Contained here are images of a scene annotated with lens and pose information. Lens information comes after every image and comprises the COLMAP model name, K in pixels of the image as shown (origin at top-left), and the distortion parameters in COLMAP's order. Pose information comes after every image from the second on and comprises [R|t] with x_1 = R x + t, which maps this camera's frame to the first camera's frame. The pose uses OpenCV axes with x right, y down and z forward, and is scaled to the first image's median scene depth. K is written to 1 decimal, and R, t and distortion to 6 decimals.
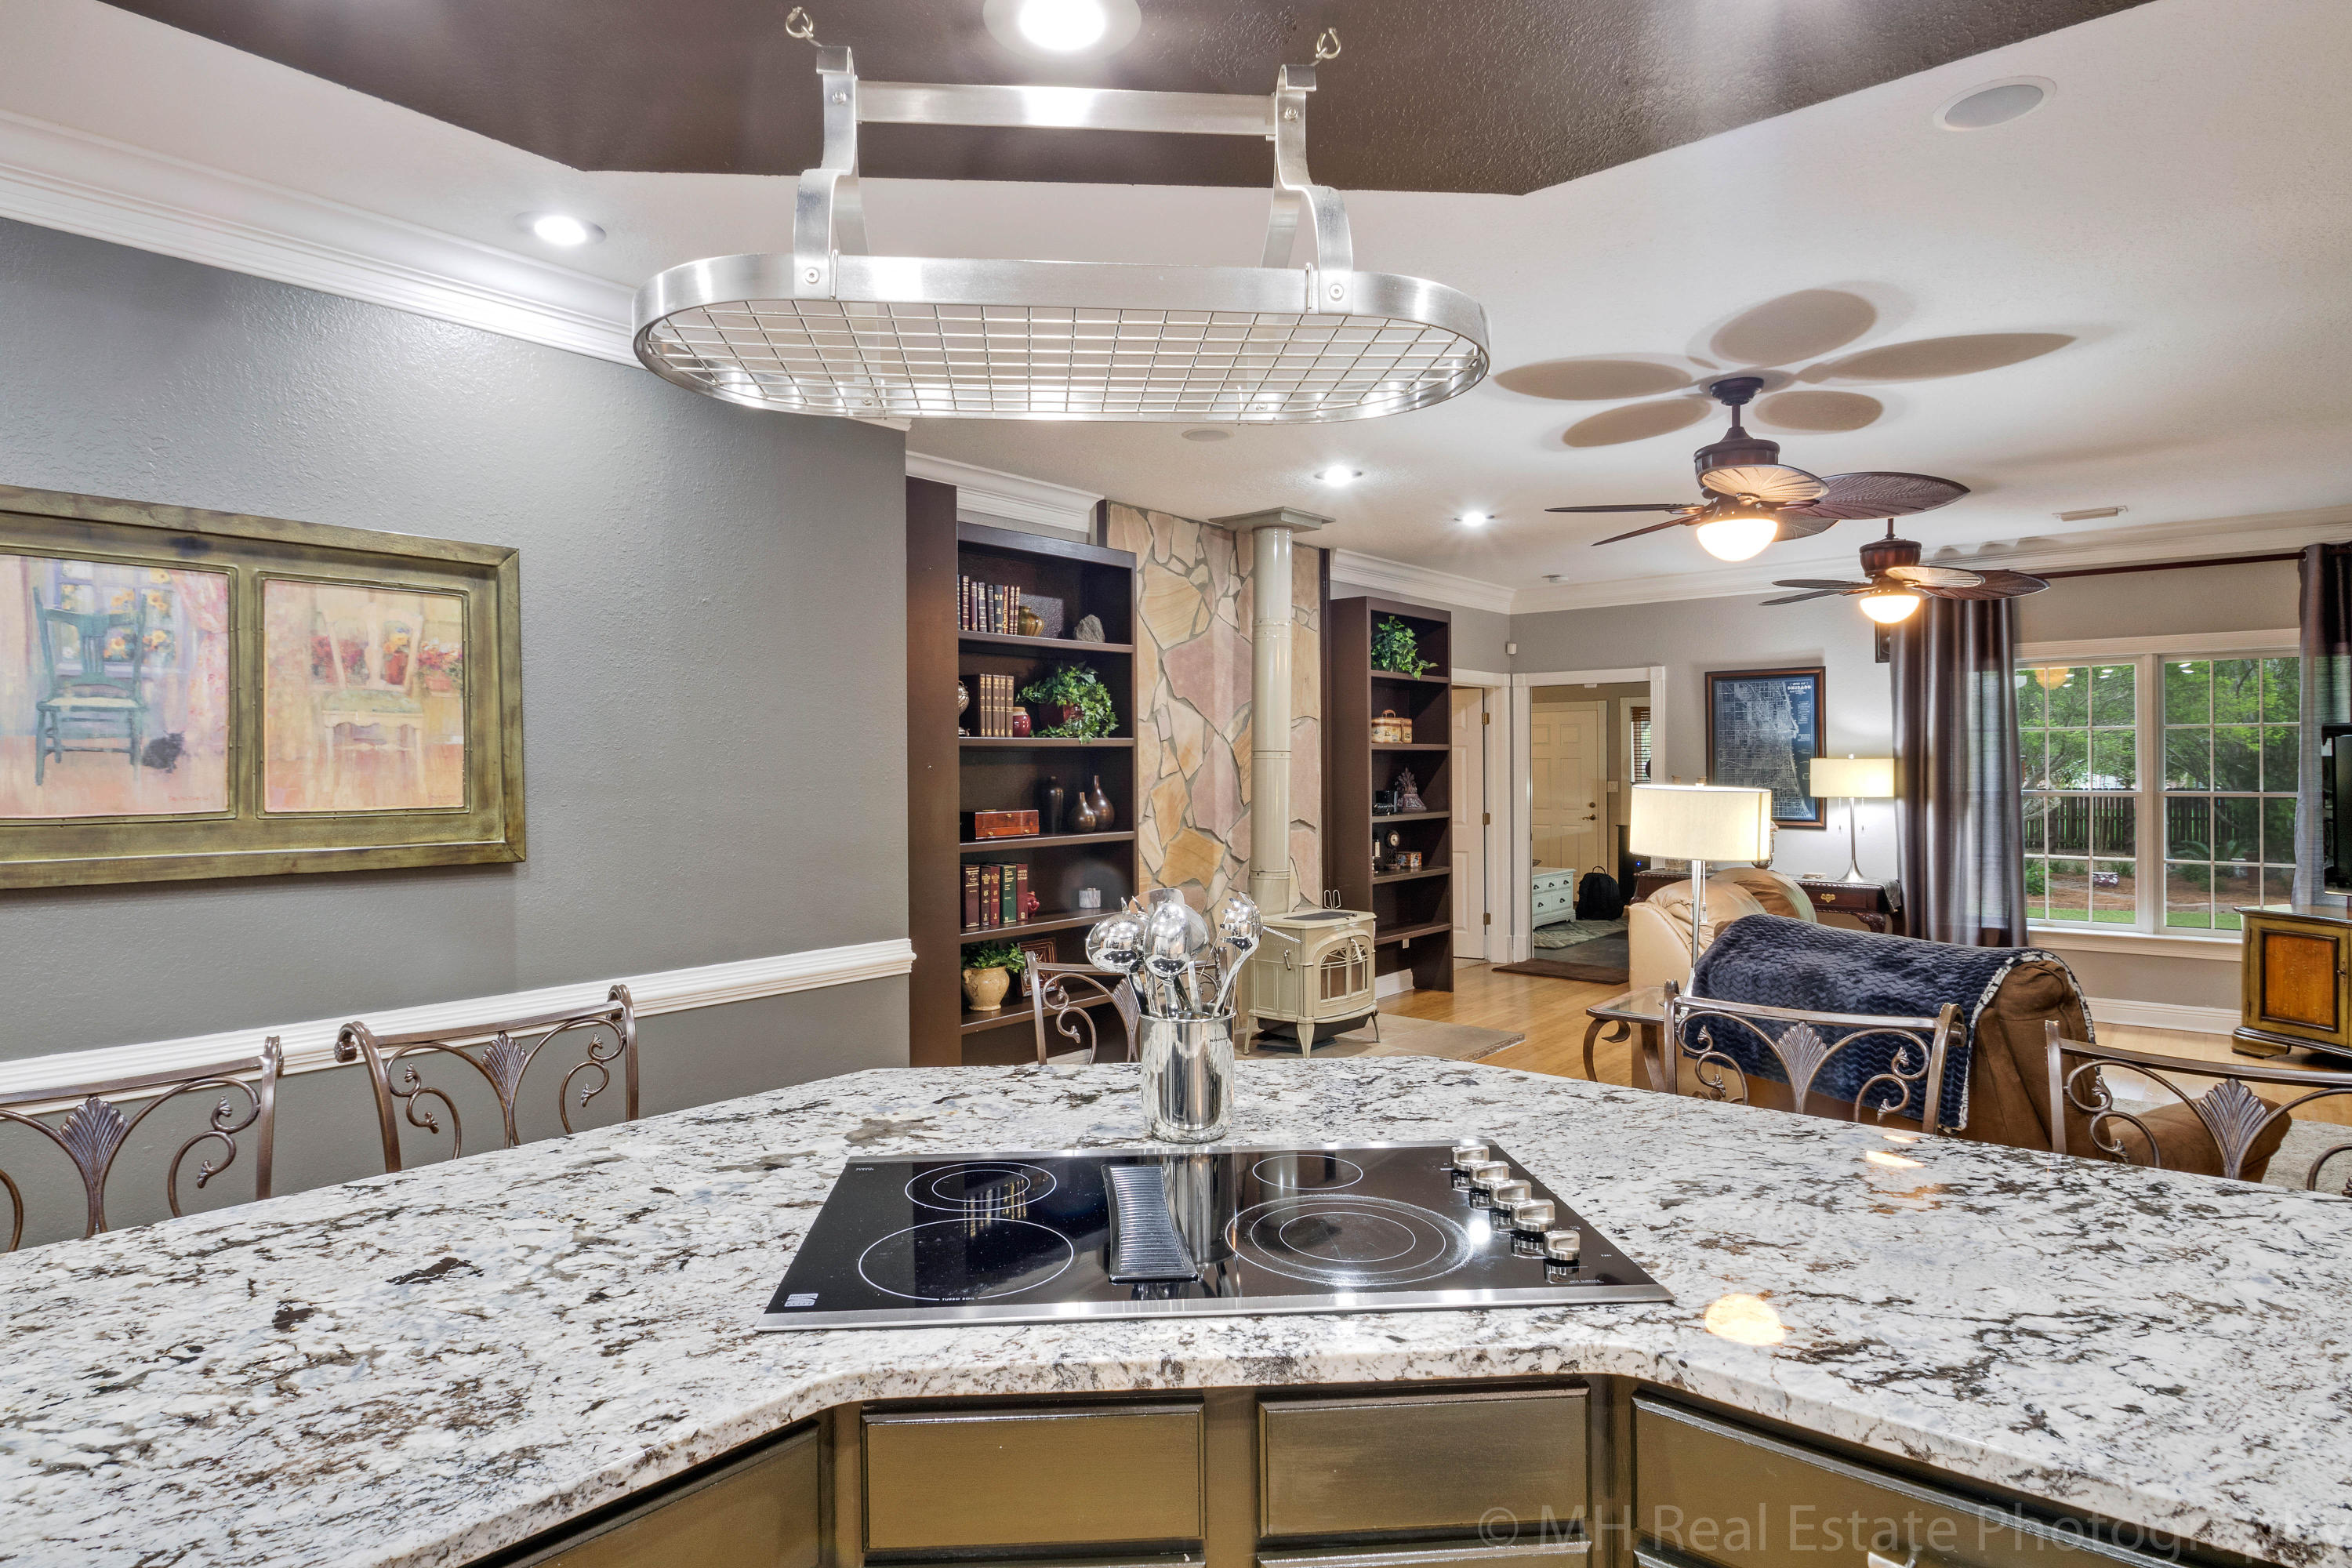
lens RADIAL K [[1254.4, 0, 1173.2], [0, 1254.4, 763.8], [0, 0, 1]] dist [0.003613, -0.020052]
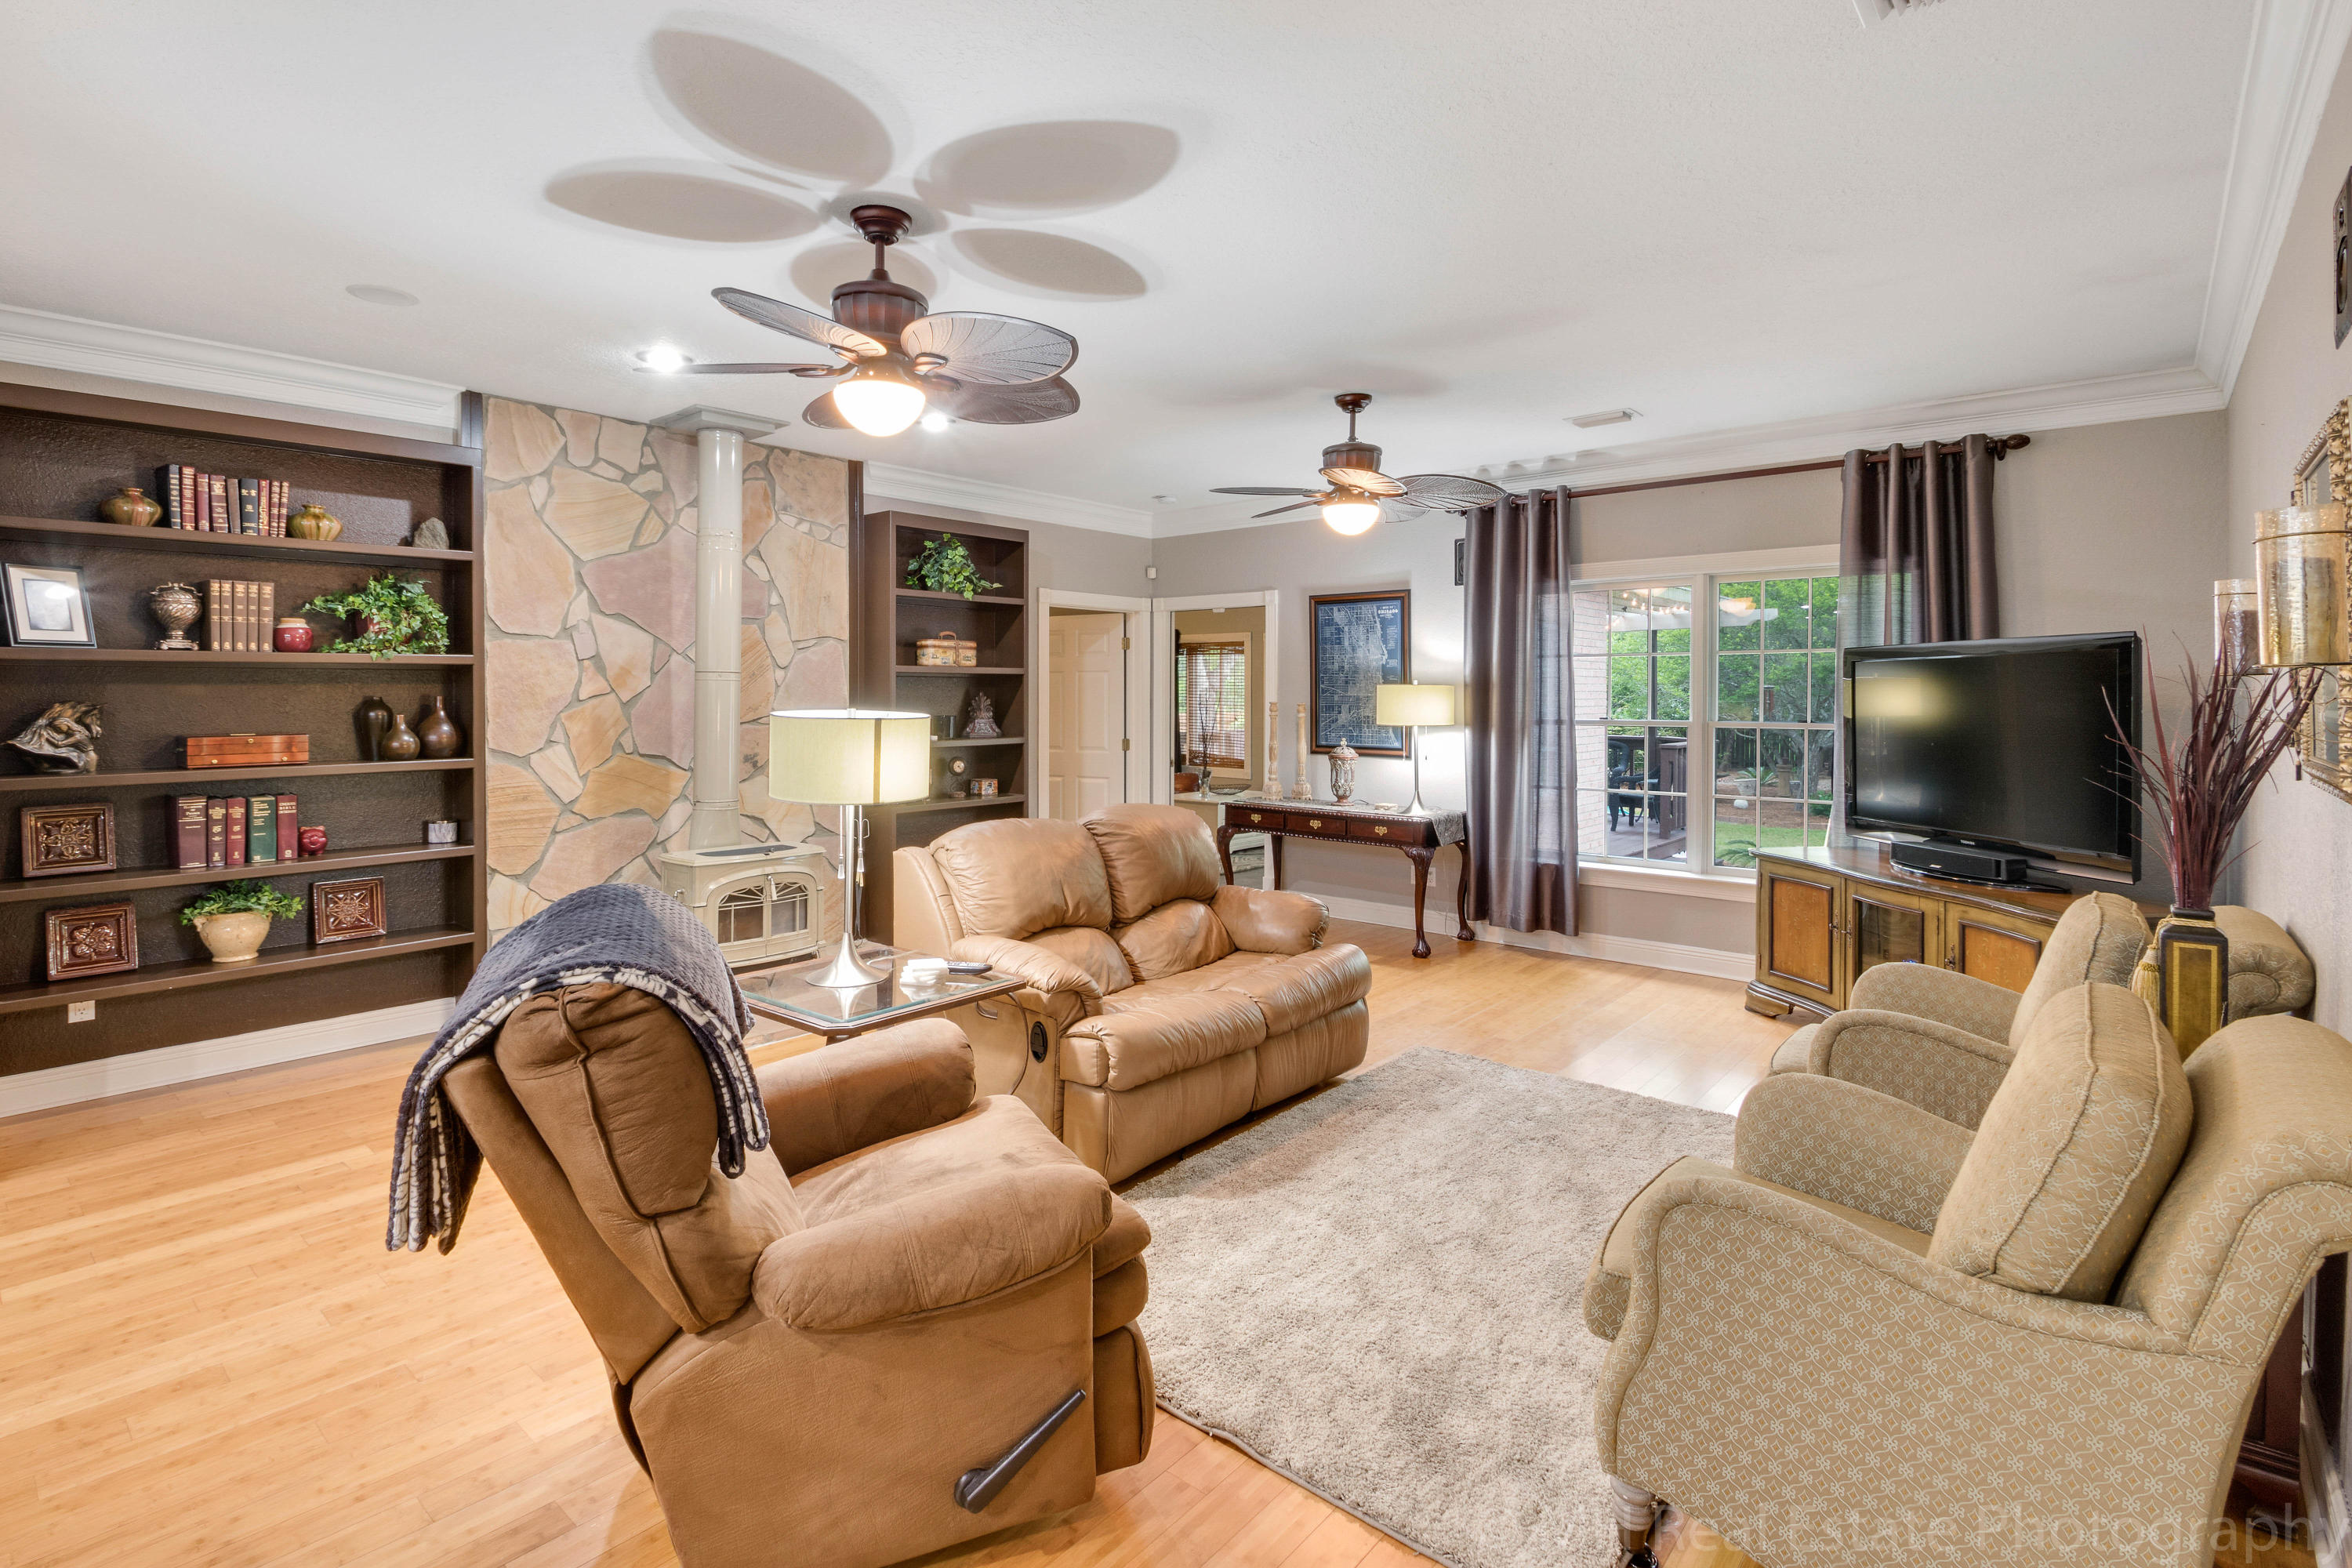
lens RADIAL K [[1103.6, 0, 1170.8], [0, 1103.6, 702.6], [0, 0, 1]] dist [-0.001132, -0.000018]
pose [[0.999981, 0.005987, -0.001153, 0.398857], [-0.005975, 0.999930, 0.010182, 0.002208], [0.001214, -0.010175, 0.999947, 0.177623]]
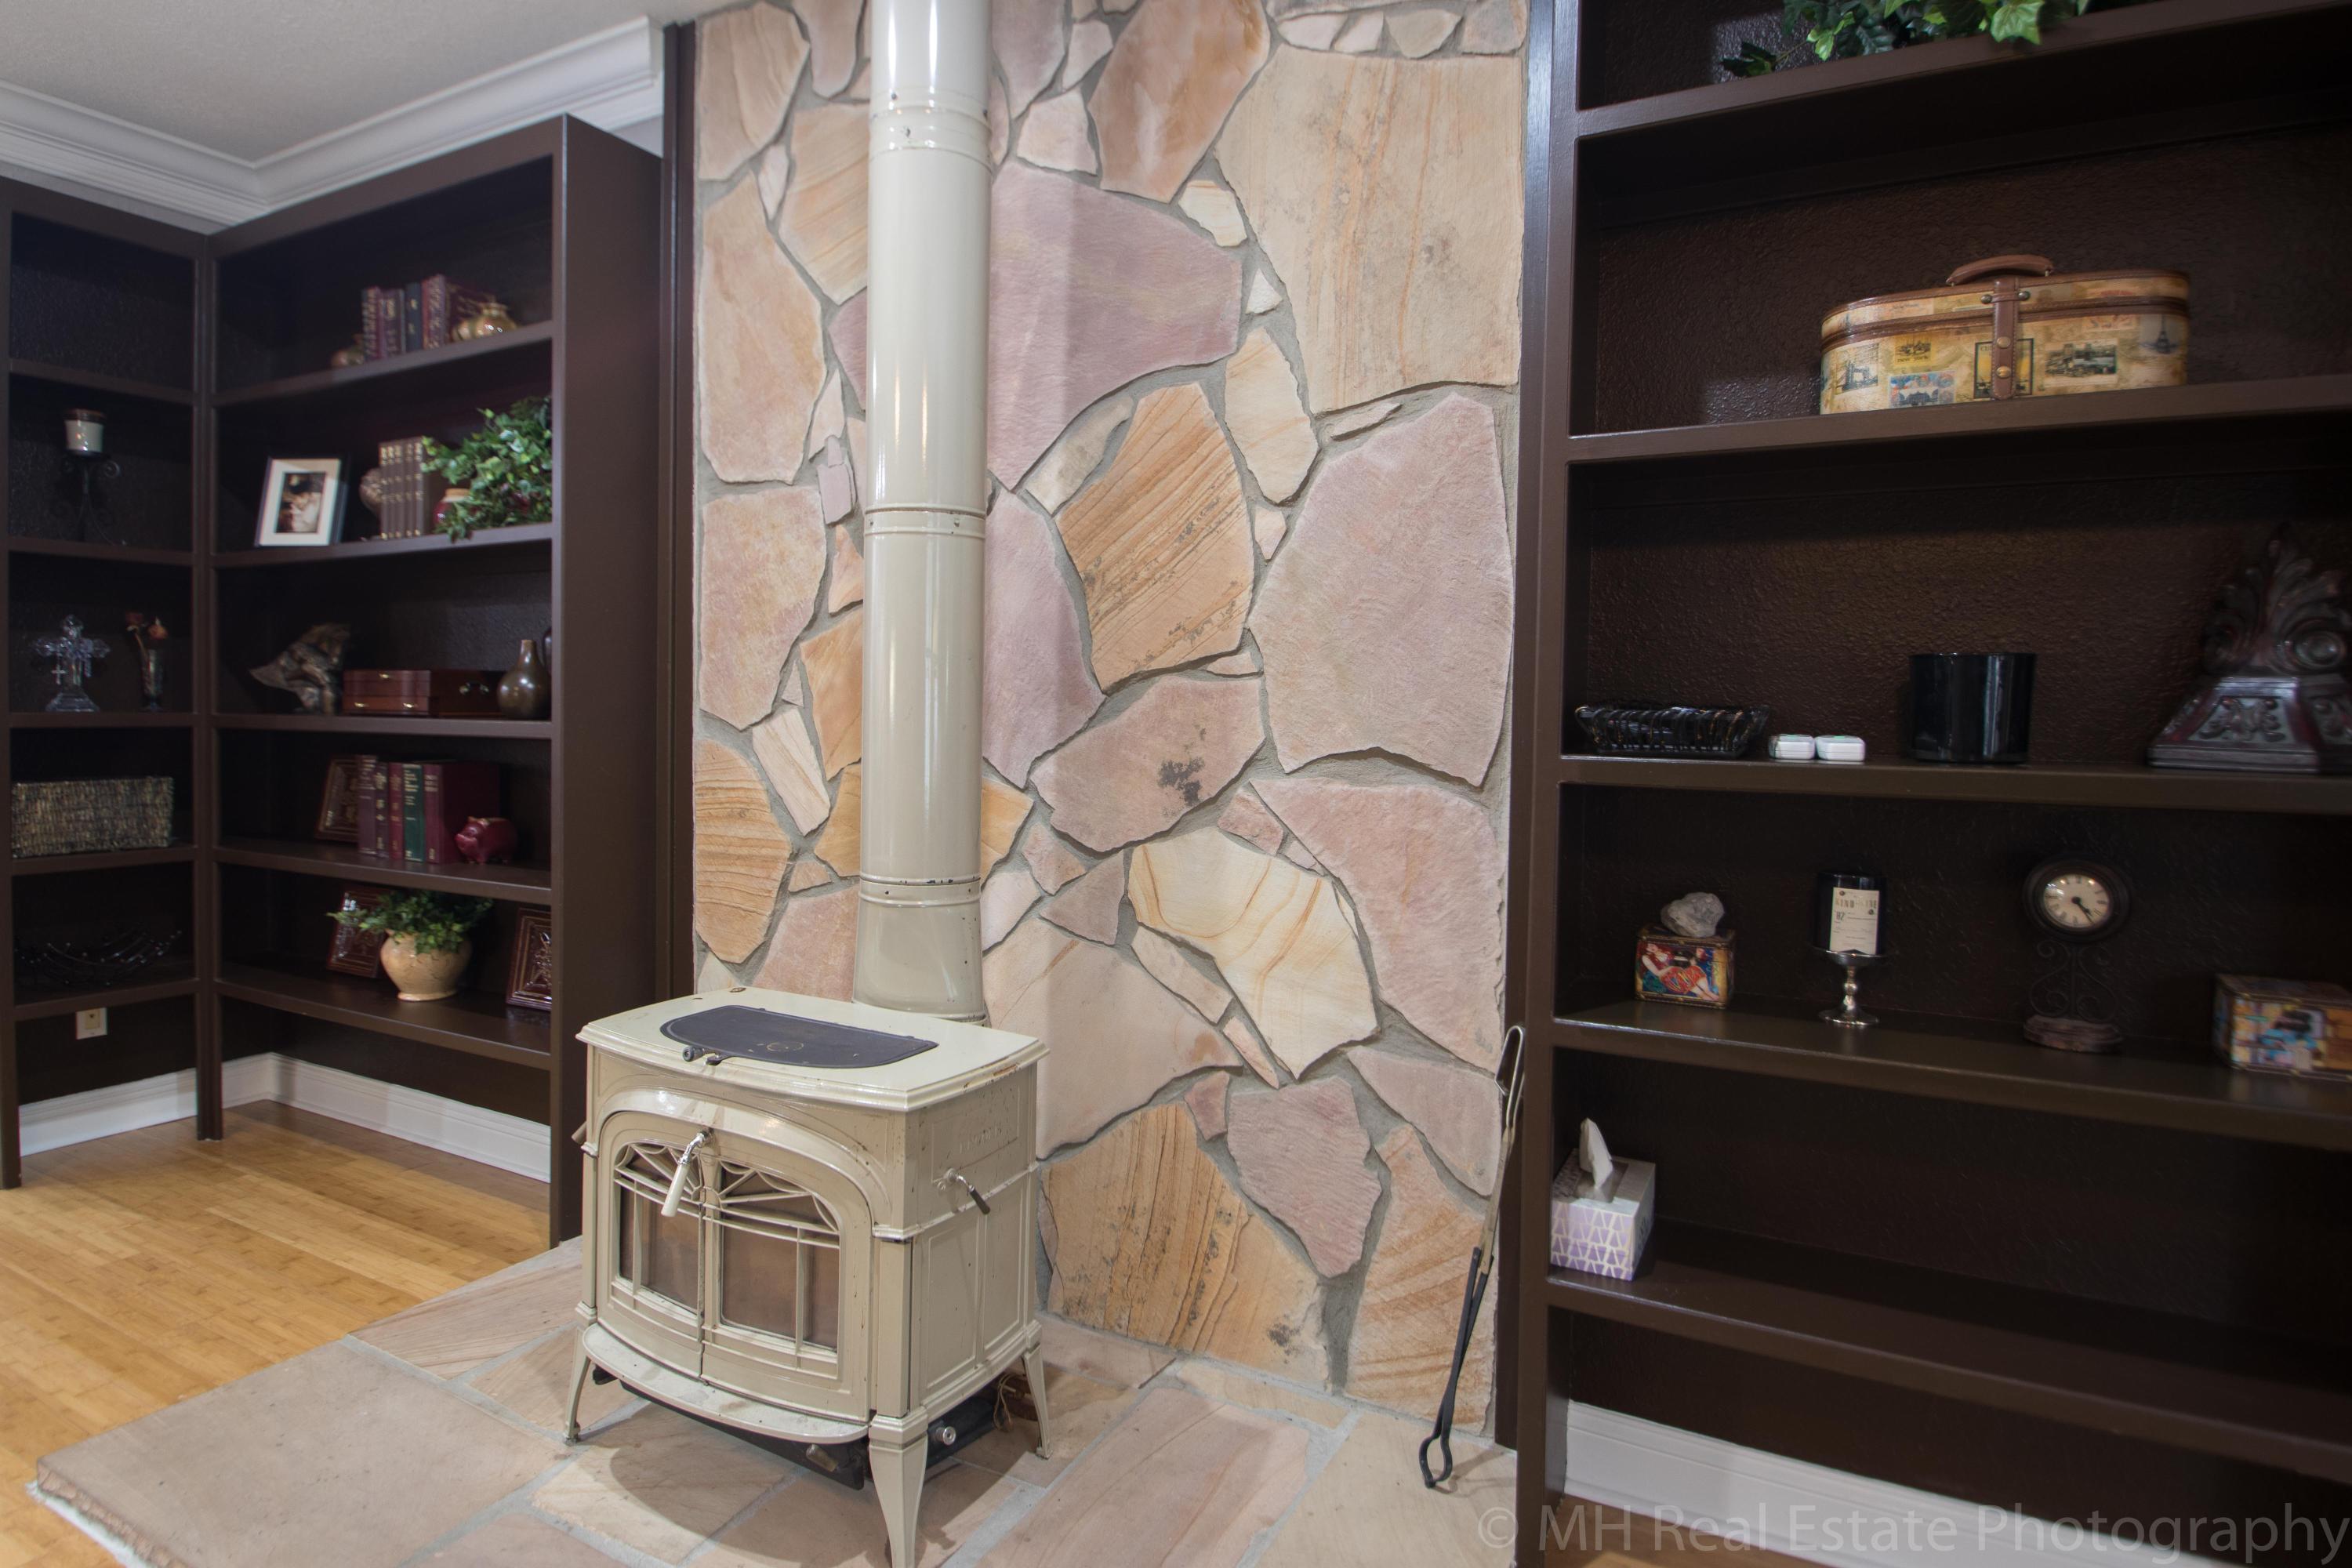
lens RADIAL K [[1289.5, 0, 1129.0], [0, 1289.5, 743.6], [0, 0, 1]] dist [-0.001037, -0.000230]
pose [[0.188152, 0.041131, -0.981278, 0.409334], [-0.012127, 0.999144, 0.039554, 0.034340], [0.982065, 0.004458, 0.188490, 0.952983]]
